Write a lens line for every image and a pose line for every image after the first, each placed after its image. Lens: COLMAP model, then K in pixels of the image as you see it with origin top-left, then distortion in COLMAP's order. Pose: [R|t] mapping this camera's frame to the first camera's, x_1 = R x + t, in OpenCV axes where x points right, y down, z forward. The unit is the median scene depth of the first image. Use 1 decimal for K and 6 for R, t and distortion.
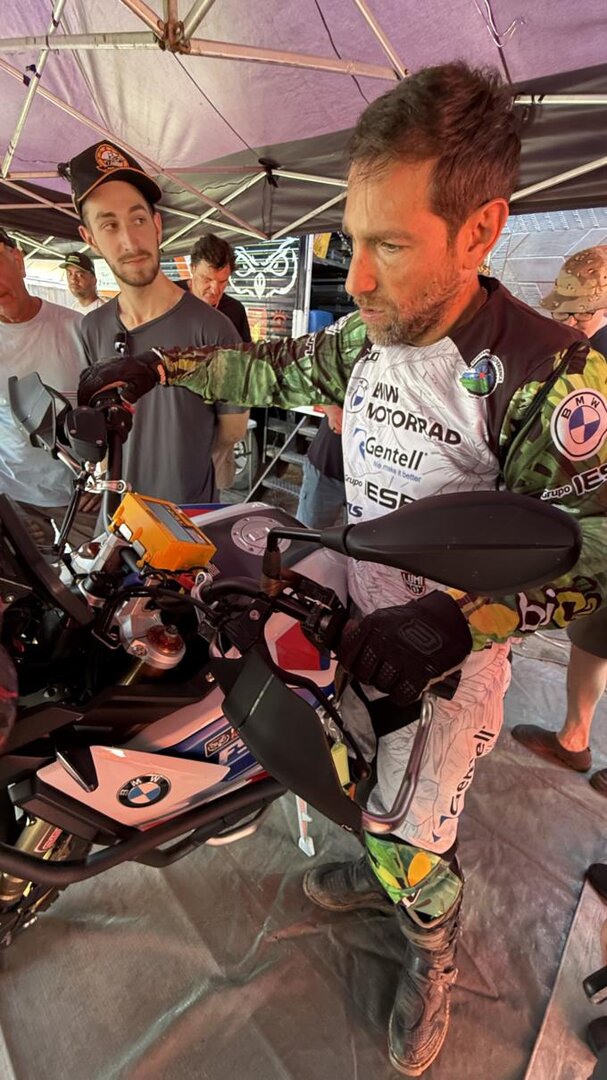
lens RADIAL K [[450.5, 0, 301.9], [0, 450.5, 542.3], [0, 0, 1]] dist [-0.002593, -0.000527]
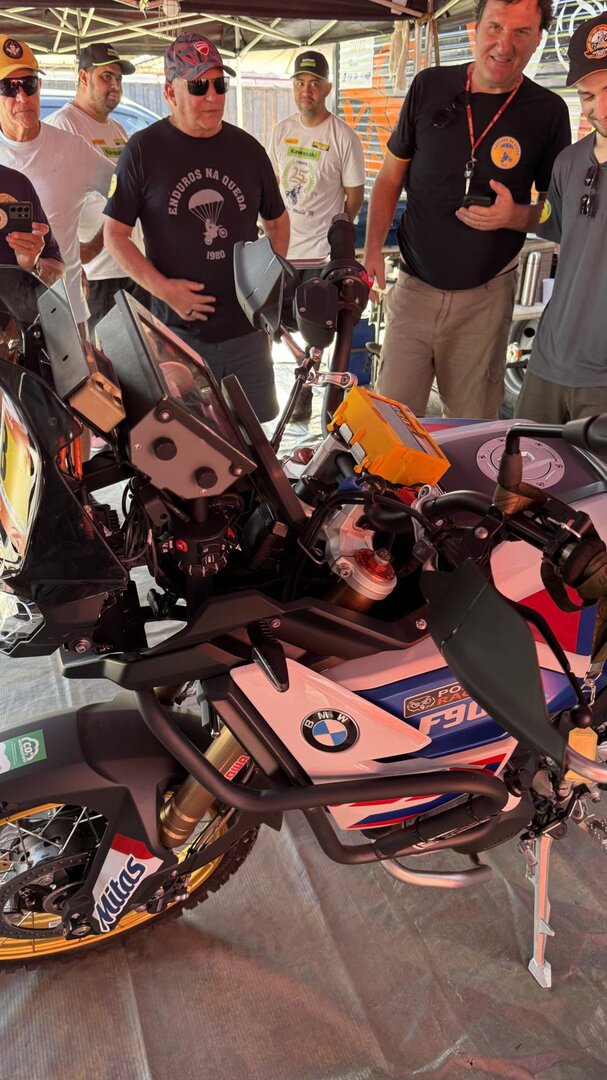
lens RADIAL K [[797.2, 0, 286.1], [0, 797.2, 572.7], [0, 0, 1]] dist [0.035410, -0.010864]
pose [[0.905506, 0.140613, -0.400358, 0.131066], [-0.116168, 0.989601, 0.084826, 0.114569], [0.408122, -0.030302, 0.912424, -0.384667]]
